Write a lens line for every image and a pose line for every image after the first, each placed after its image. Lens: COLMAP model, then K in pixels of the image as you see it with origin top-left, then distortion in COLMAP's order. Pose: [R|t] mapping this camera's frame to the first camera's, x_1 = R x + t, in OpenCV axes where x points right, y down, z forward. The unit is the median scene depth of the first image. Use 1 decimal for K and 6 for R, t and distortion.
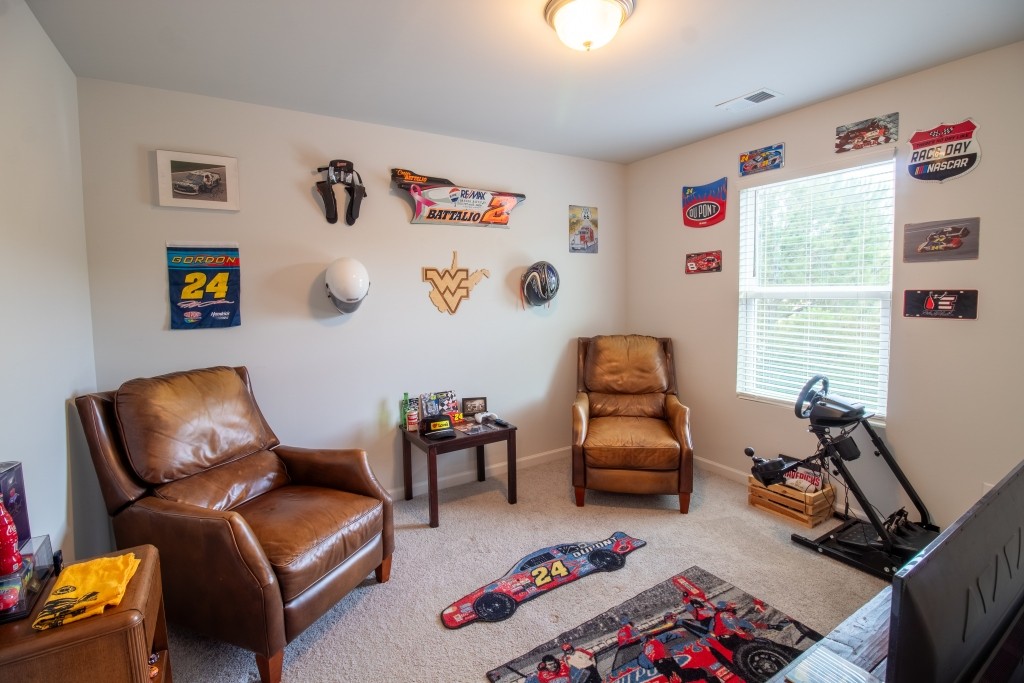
lens RADIAL K [[466.7, 0, 513.6], [0, 466.7, 320.0], [0, 0, 1]] dist [0.000883, -0.014971]
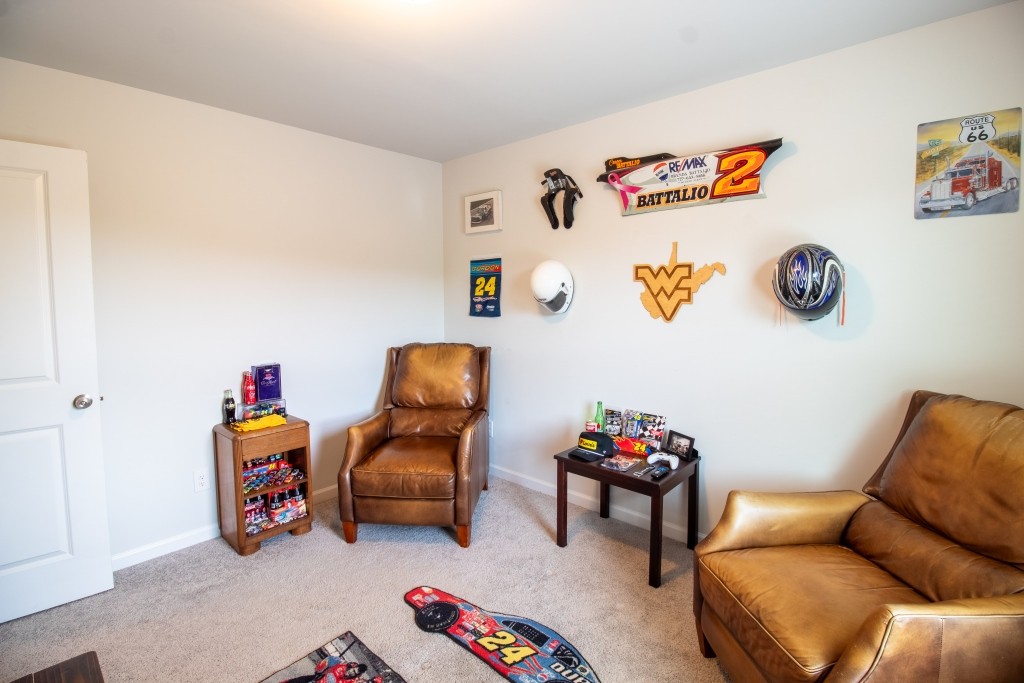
lens RADIAL K [[466.7, 0, 513.6], [0, 466.7, 320.0], [0, 0, 1]] dist [0.000883, -0.014971]
pose [[0.290077, 0.074877, -0.954069, 0.576497], [-0.058875, 0.996442, 0.060302, -0.050307], [0.955190, 0.038679, 0.293454, 0.538971]]
